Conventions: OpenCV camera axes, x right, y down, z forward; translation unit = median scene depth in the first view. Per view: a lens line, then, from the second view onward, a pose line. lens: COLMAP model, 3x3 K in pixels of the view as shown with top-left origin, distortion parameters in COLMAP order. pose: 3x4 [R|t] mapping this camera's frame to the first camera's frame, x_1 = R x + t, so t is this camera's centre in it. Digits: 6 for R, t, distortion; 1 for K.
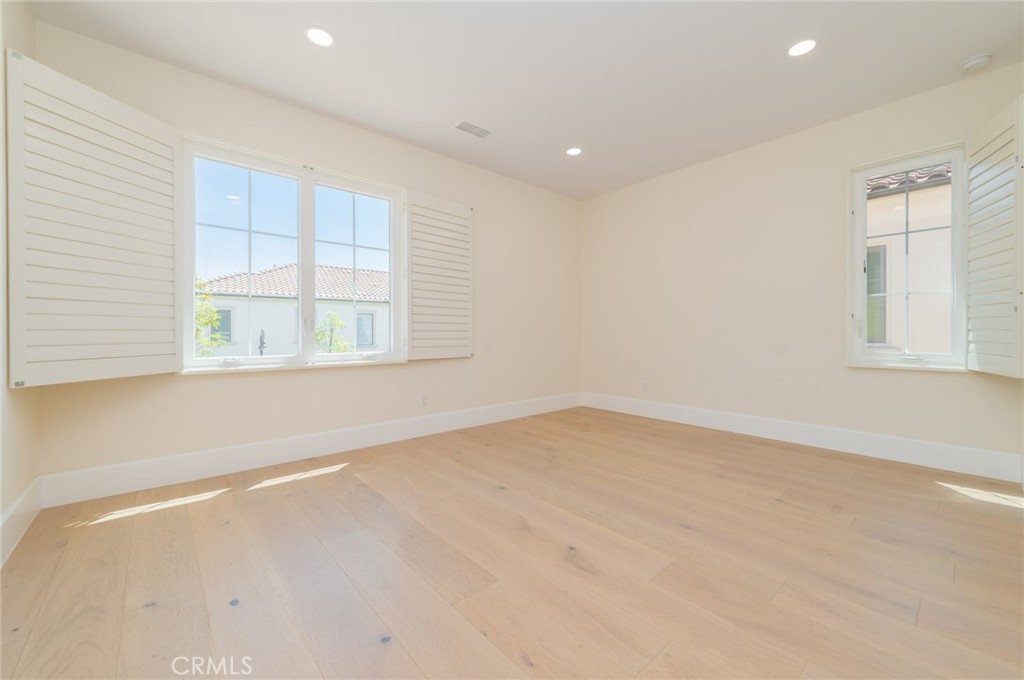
lens RADIAL K [[393.6, 0, 515.3], [0, 393.6, 337.1], [0, 0, 1]] dist [0.009957, -0.000266]
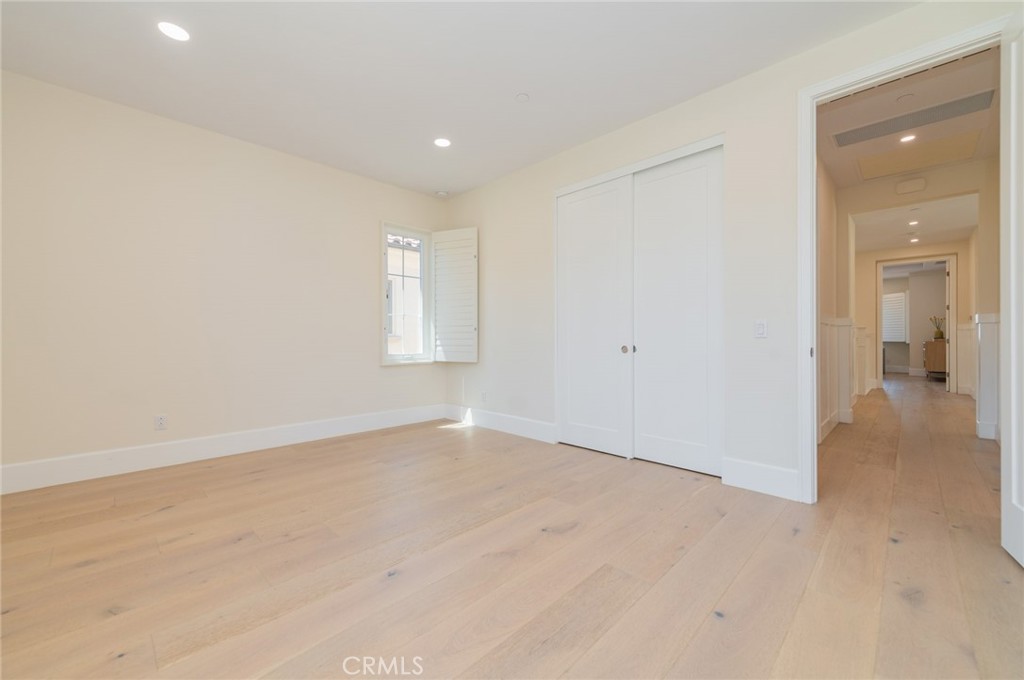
lens RADIAL K [[393.6, 0, 515.3], [0, 393.6, 337.1], [0, 0, 1]] dist [0.009957, -0.000266]
pose [[-0.062273, 0.007134, 0.998034, -0.662473], [0.010991, 0.999919, -0.006462, -0.011289], [-0.997999, 0.010567, -0.062347, 0.764329]]
